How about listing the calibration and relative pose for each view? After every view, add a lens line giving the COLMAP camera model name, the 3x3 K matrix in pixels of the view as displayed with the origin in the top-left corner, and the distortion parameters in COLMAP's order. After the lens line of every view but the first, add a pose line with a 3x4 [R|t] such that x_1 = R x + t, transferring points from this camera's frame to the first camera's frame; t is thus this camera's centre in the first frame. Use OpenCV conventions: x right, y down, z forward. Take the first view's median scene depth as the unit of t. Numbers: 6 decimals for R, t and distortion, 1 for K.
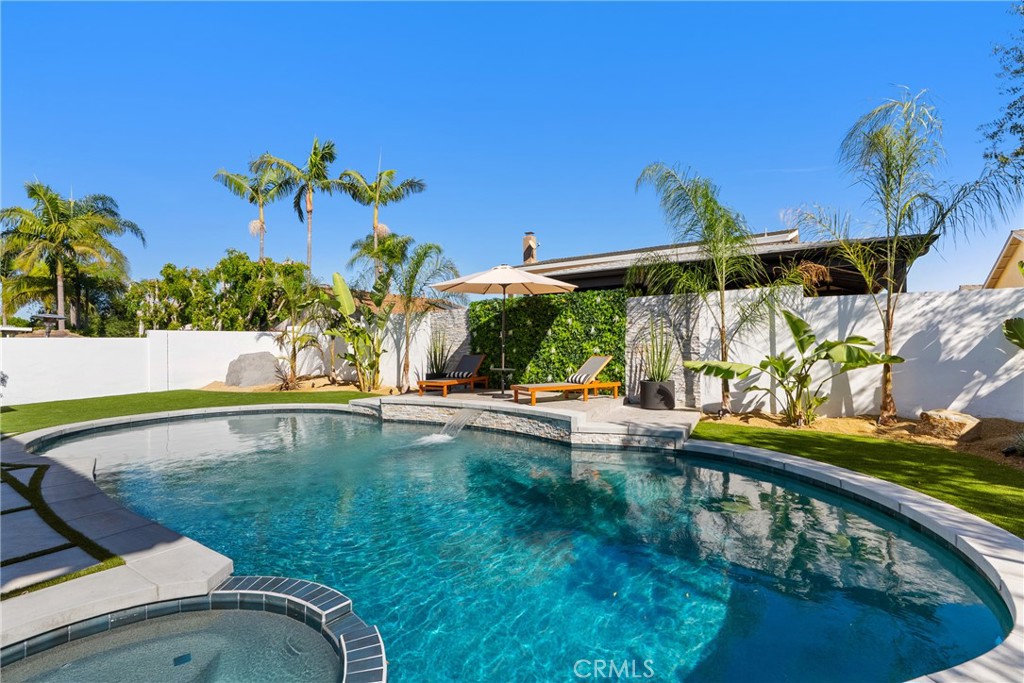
lens RADIAL K [[467.7, 0, 501.5], [0, 467.7, 337.1], [0, 0, 1]] dist [-0.004232, -0.000257]
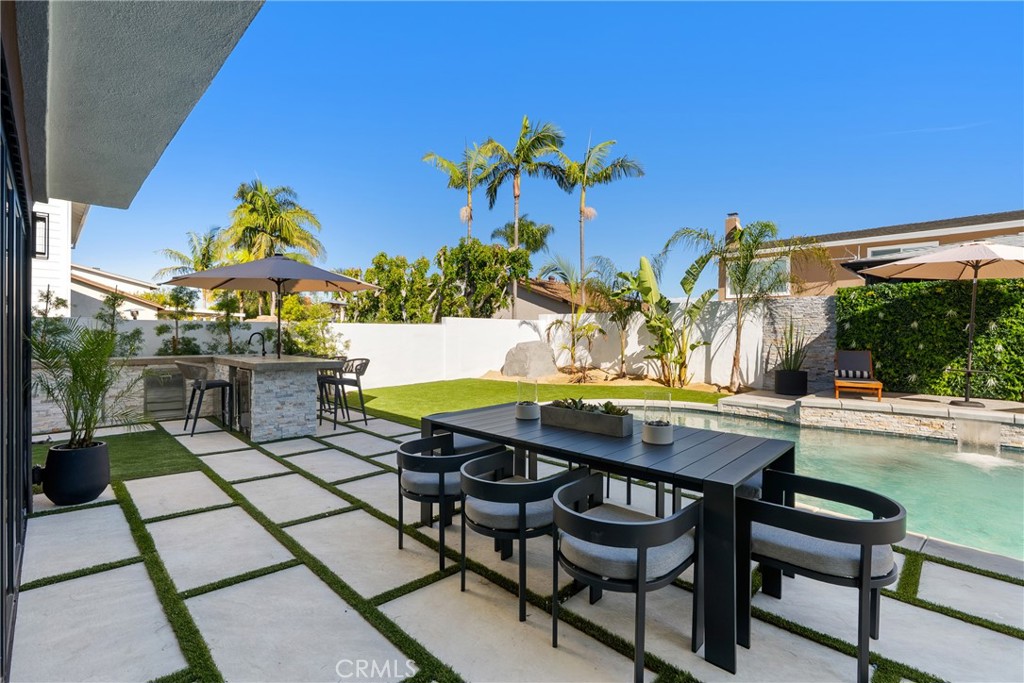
lens RADIAL K [[467.7, 0, 501.5], [0, 467.7, 337.1], [0, 0, 1]] dist [-0.004232, -0.000257]
pose [[0.983445, 0.018356, -0.180274, -0.519159], [-0.014236, 0.999608, 0.024117, 0.002257], [0.180646, -0.021151, 0.983321, 0.054150]]
